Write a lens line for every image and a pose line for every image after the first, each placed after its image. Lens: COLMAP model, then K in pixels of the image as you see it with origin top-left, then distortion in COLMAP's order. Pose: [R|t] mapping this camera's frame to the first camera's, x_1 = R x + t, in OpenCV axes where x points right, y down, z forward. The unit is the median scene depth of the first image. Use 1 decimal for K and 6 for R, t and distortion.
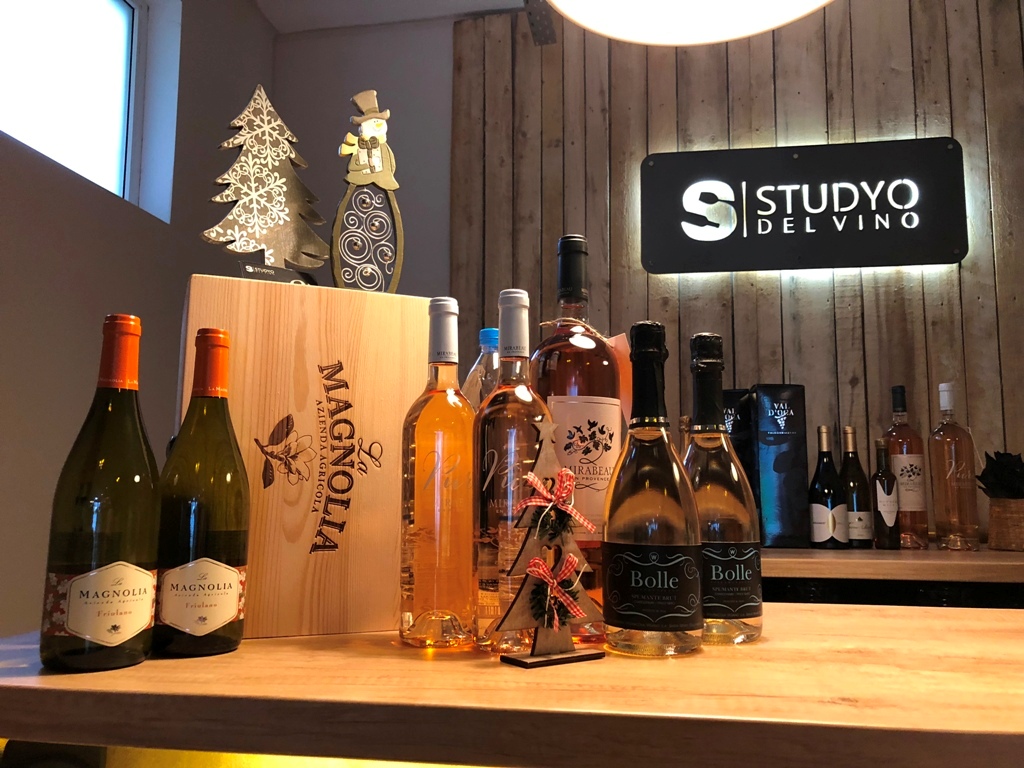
lens RADIAL K [[825.3, 0, 507.3], [0, 825.3, 366.6], [0, 0, 1]] dist [-0.019194, 0.006002]
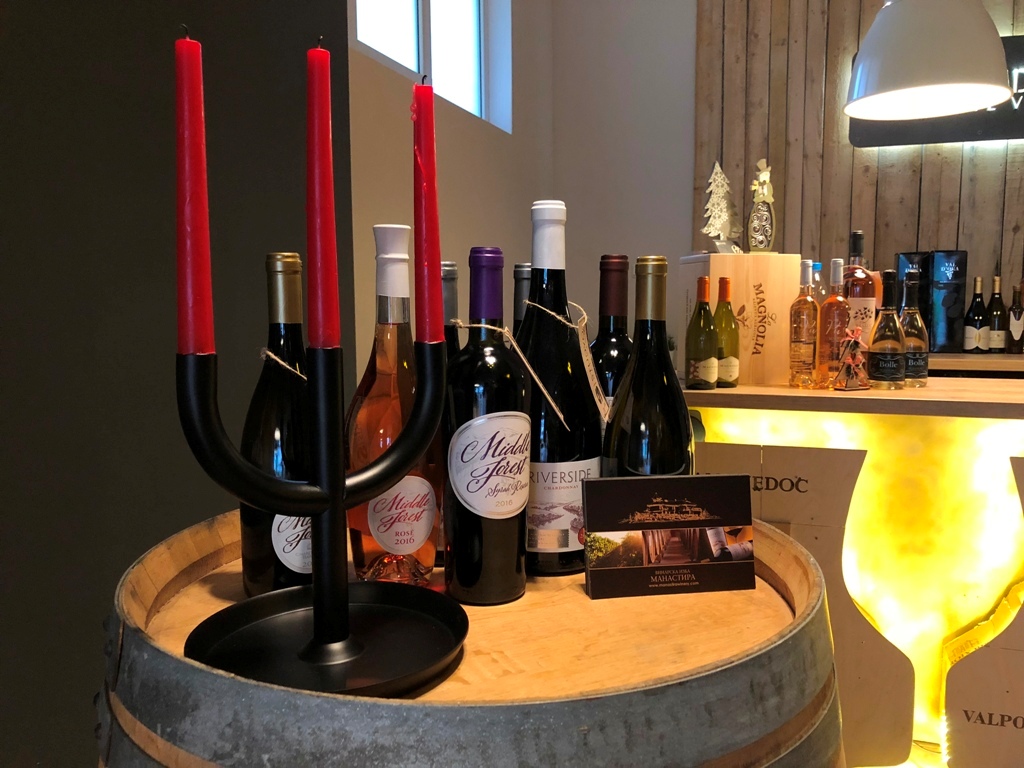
lens RADIAL K [[825.3, 0, 507.3], [0, 825.3, 366.6], [0, 0, 1]] dist [-0.019194, 0.006002]
pose [[0.983086, 0.005203, -0.183072, -0.442670], [0.037712, 0.972425, 0.230148, -0.326378], [0.179222, -0.233159, 0.955781, -1.454668]]
